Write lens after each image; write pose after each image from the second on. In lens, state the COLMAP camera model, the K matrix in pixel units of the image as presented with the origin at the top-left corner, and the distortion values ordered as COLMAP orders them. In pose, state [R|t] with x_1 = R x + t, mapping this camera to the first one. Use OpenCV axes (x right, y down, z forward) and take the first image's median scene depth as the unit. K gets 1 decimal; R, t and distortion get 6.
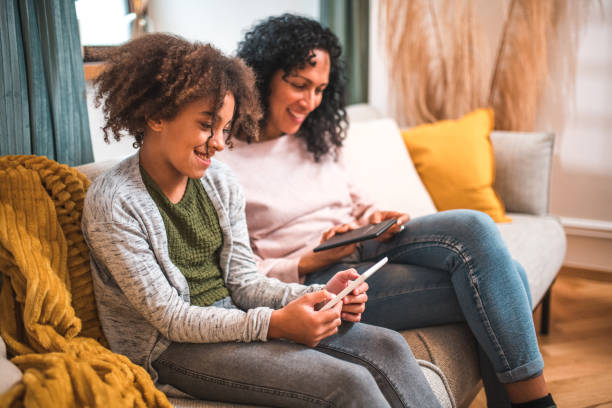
lens RADIAL K [[640.5, 0, 305.1], [0, 640.5, 162.8], [0, 0, 1]] dist [0.002048, 0.024266]
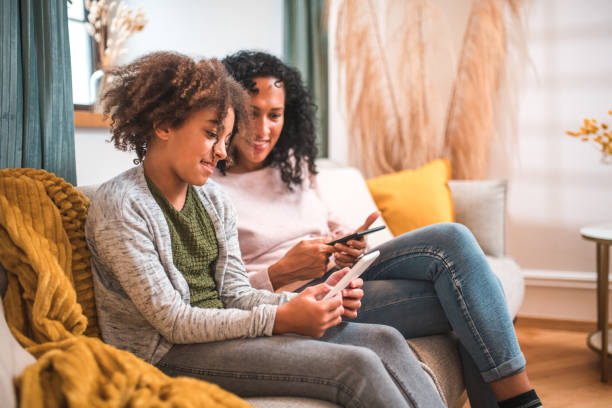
lens RADIAL K [[655.9, 0, 308.9], [0, 655.9, 160.1], [0, 0, 1]] dist [0.015692, 0.003897]
pose [[0.993070, 0.004730, 0.117431, -0.113676], [0.015040, 0.985860, -0.166893, 0.160497], [-0.116560, 0.167502, 0.978957, -0.082972]]
